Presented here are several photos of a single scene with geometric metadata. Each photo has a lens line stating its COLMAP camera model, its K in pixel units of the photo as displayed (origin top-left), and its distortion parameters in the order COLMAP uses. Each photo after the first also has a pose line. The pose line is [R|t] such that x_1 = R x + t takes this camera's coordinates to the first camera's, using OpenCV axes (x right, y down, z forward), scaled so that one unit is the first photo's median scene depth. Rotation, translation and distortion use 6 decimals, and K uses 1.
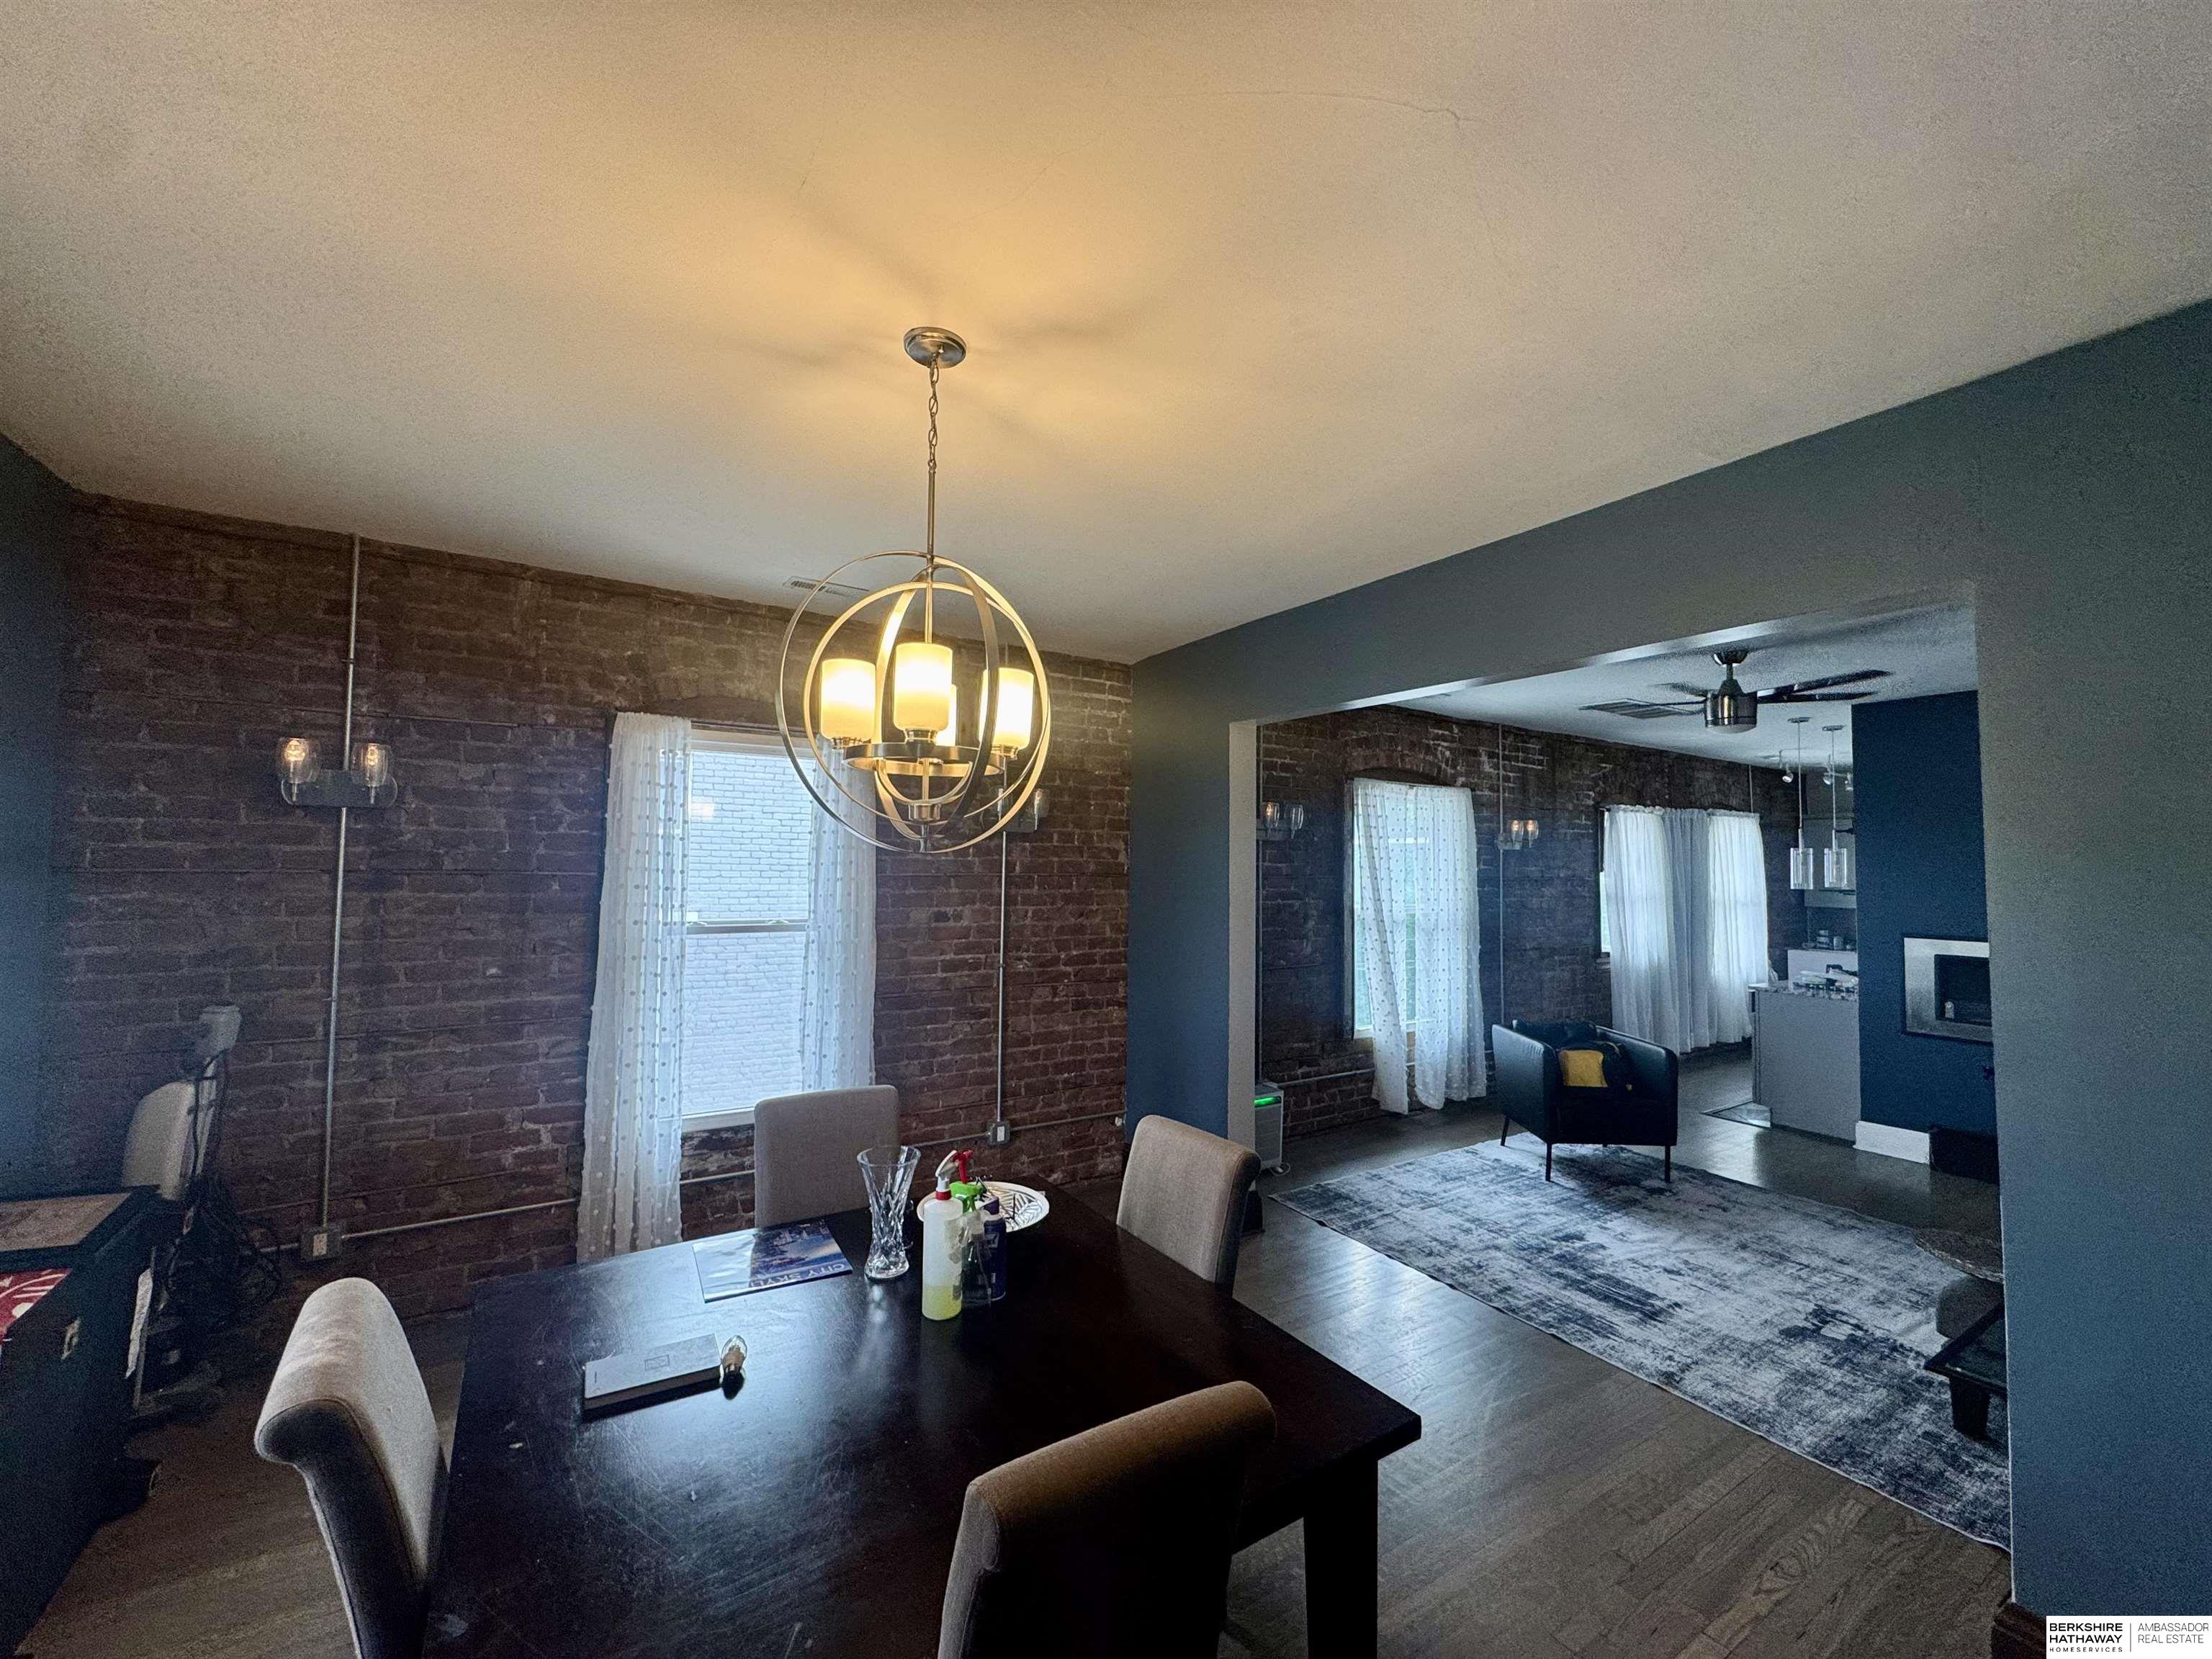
lens RADIAL K [[883.1, 0, 1103.8], [0, 883.1, 826.9], [0, 0, 1]] dist [-0.005819, 0.000763]
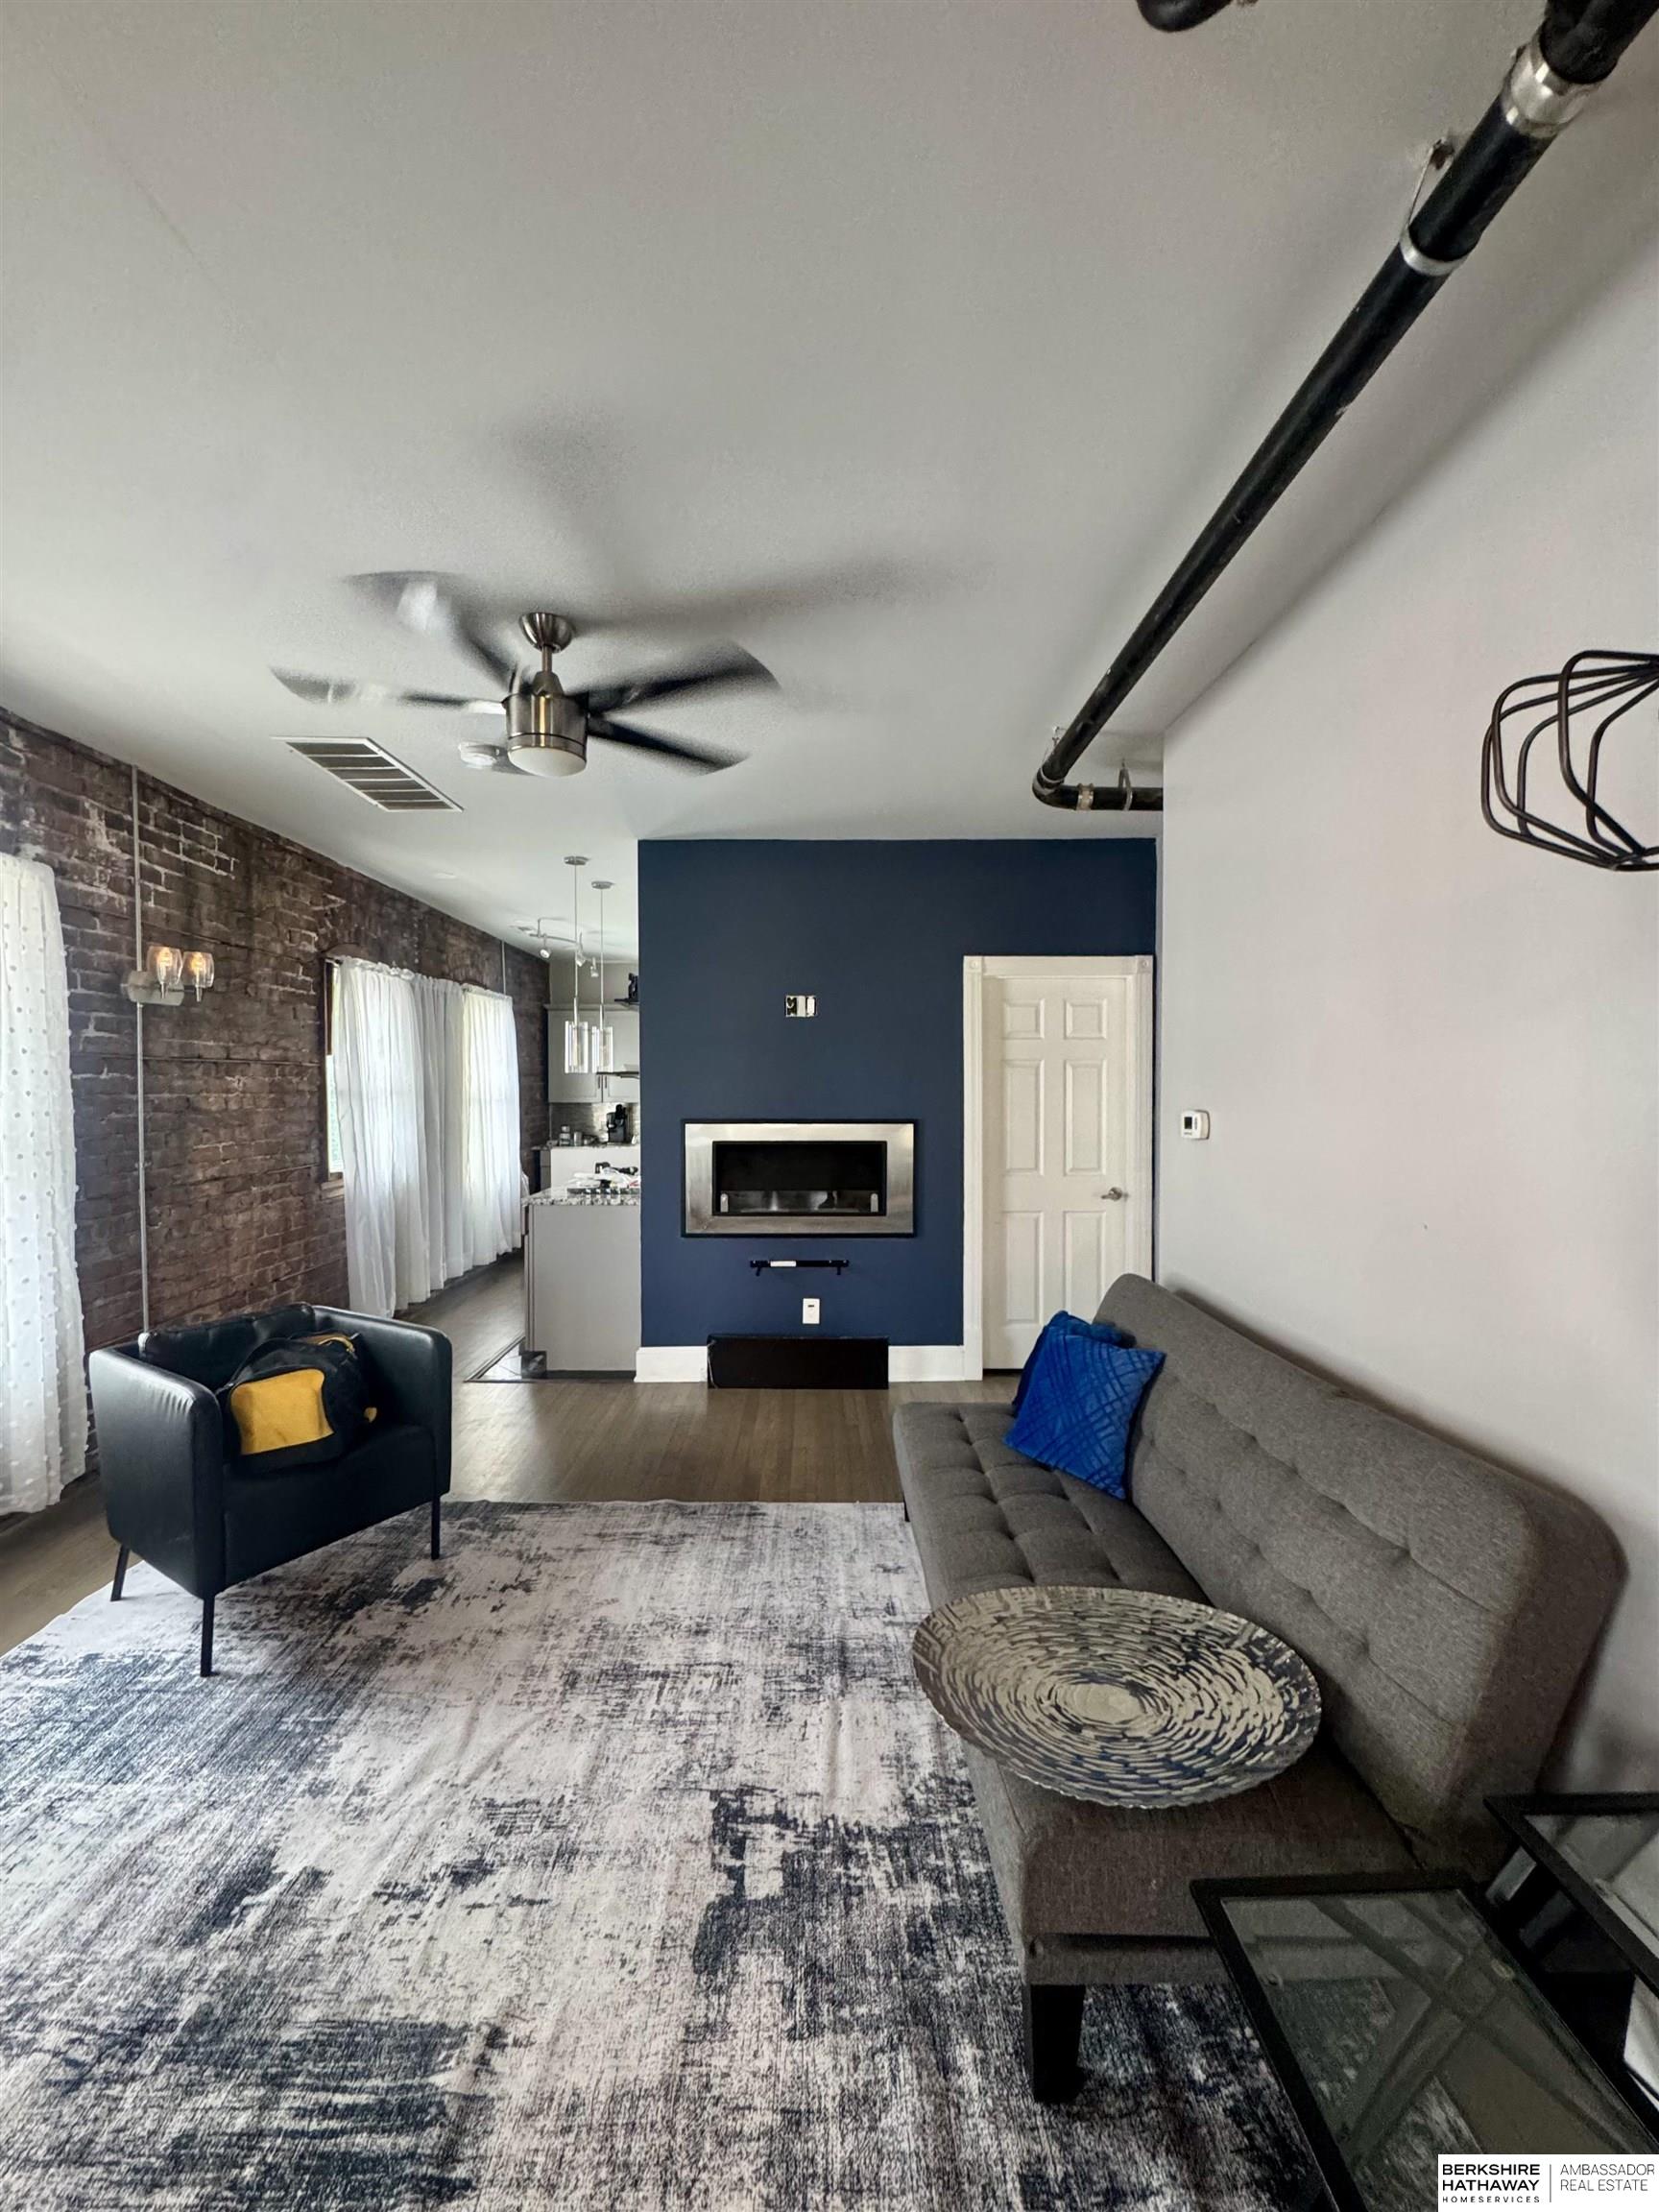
lens RADIAL K [[883.1, 0, 832.8], [0, 883.1, 1104.6], [0, 0, 1]] dist [-0.005819, 0.000763]
pose [[0.520060, -0.032561, 0.853509, 0.253504], [-0.028461, 0.998058, 0.055418, 0.054819], [-0.853656, -0.053112, 0.518123, 0.429252]]
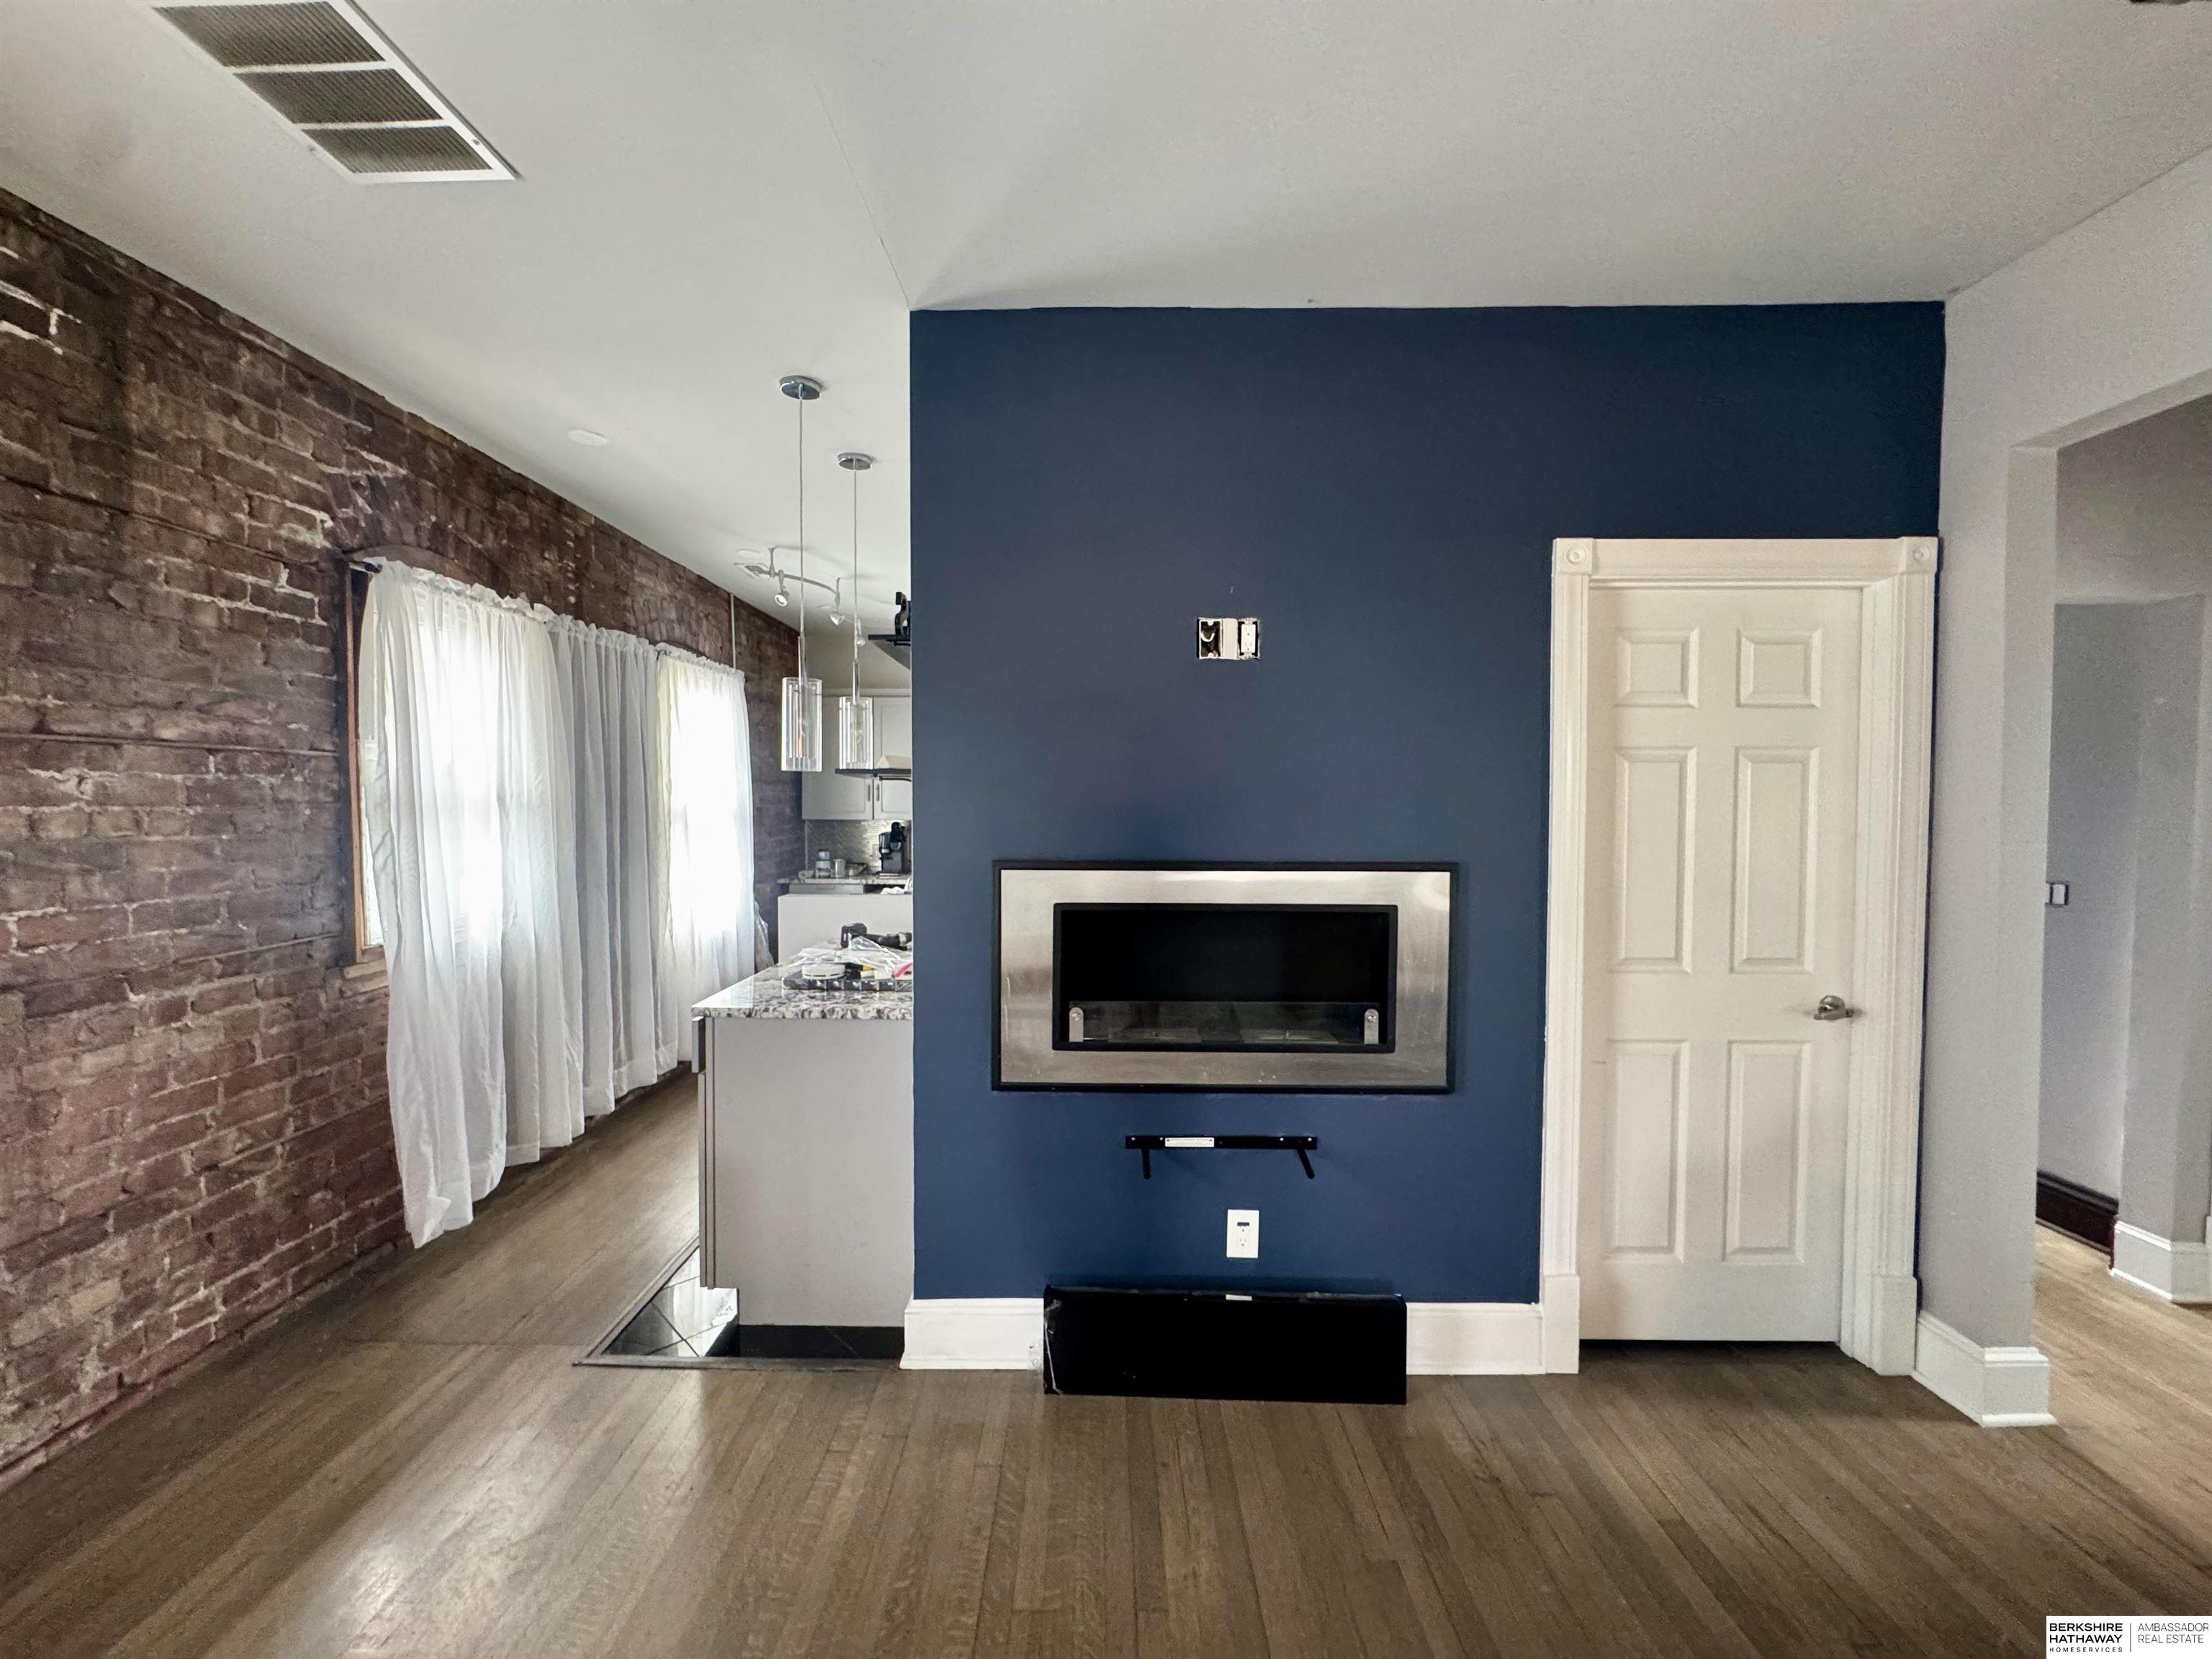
lens RADIAL K [[883.1, 0, 1102.4], [0, 883.1, 833.8], [0, 0, 1]] dist [-0.005819, 0.000763]
pose [[0.538098, -0.043560, 0.841756, 0.560904], [-0.032378, 0.996858, 0.072284, 0.073989], [-0.842260, -0.066150, 0.534997, 0.711437]]
